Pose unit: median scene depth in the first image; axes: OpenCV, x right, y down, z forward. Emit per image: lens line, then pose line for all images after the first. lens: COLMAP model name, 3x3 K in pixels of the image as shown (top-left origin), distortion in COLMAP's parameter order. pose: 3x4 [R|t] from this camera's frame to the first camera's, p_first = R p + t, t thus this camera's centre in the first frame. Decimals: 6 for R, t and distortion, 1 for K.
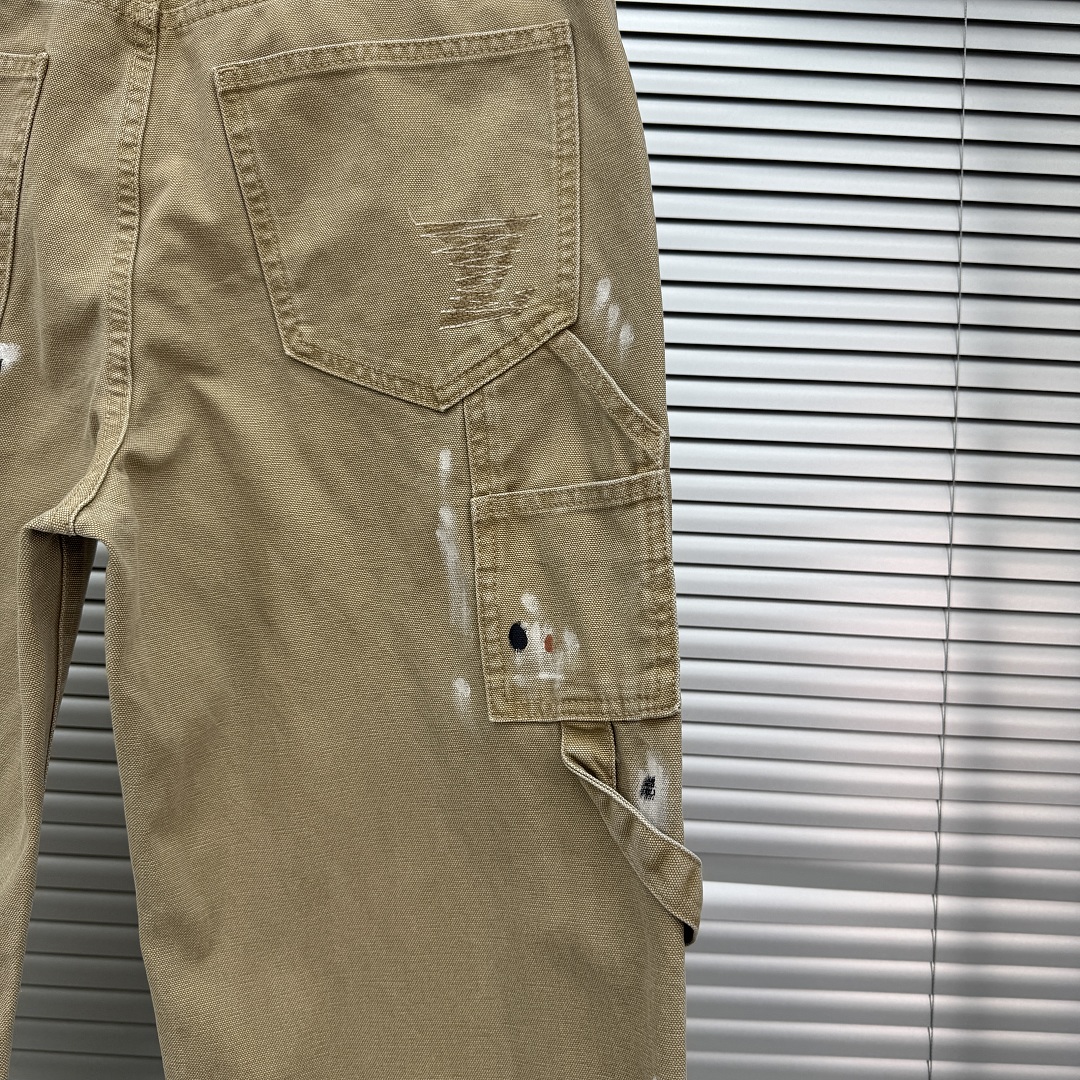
lens RADIAL K [[1052.8, 0, 549.6], [0, 1052.8, 548.2], [0, 0, 1]] dist [0.137251, -0.344469]
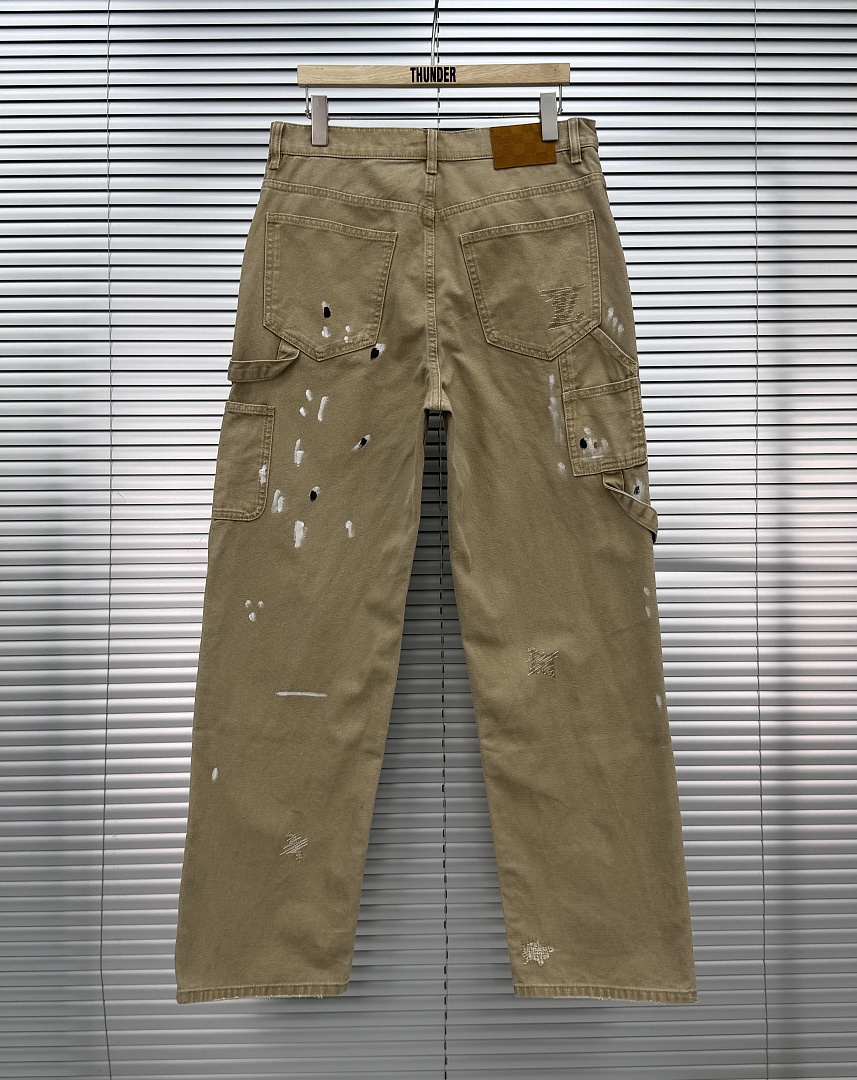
lens RADIAL K [[1112.1, 0, 436.5], [0, 1112.1, 543.7], [0, 0, 1]] dist [0.150023, -0.319324]
pose [[0.998626, -0.052380, 0.001756, -0.421362], [0.052297, 0.998116, 0.032099, 0.227243], [-0.003434, -0.031964, 0.999483, -1.842719]]
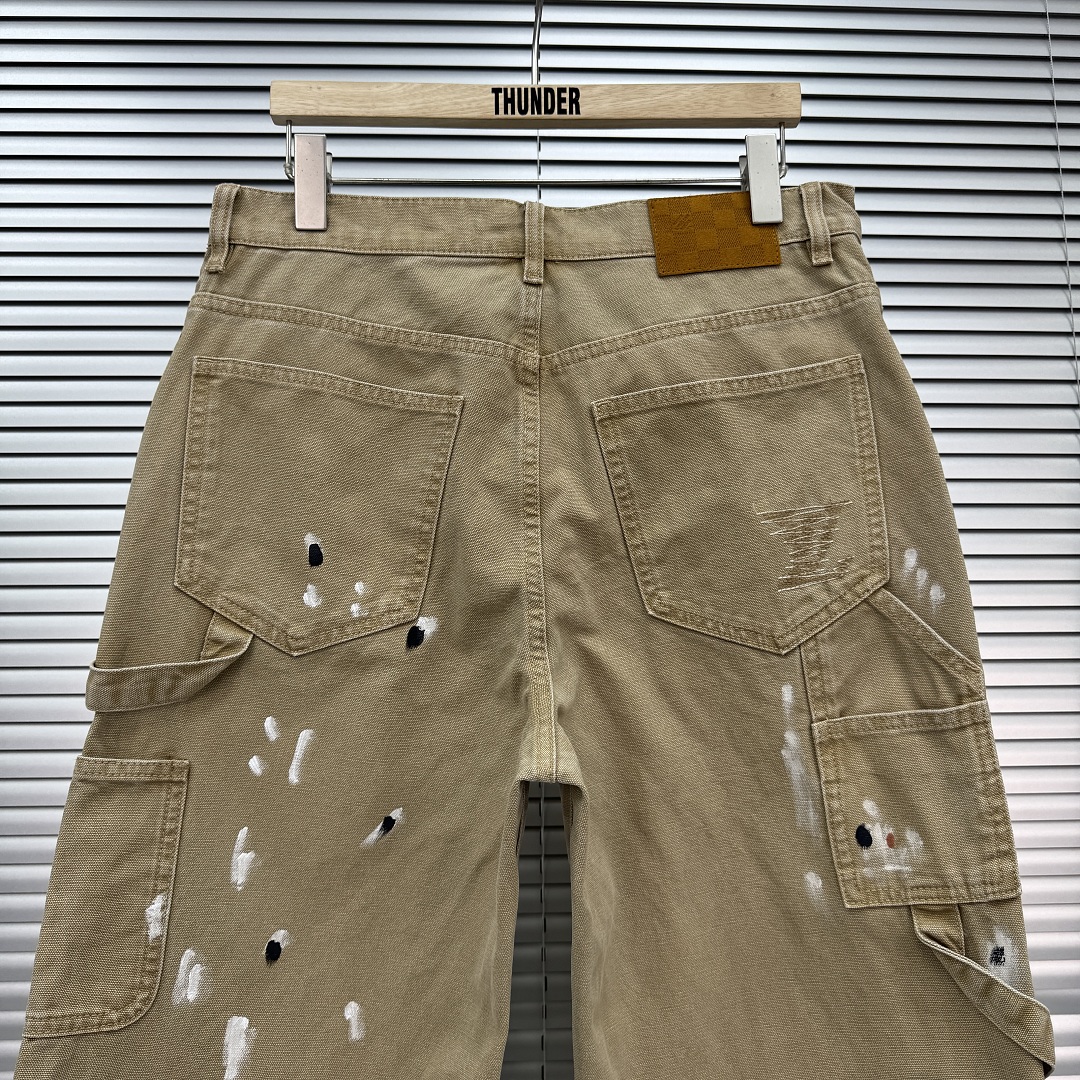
lens RADIAL K [[1052.8, 0, 549.6], [0, 1052.8, 548.2], [0, 0, 1]] dist [0.137251, -0.344469]
pose [[0.997985, -0.051394, 0.037200, -0.426593], [0.055232, 0.992304, -0.110827, -0.132857], [-0.031218, 0.112659, 0.993143, -0.268116]]
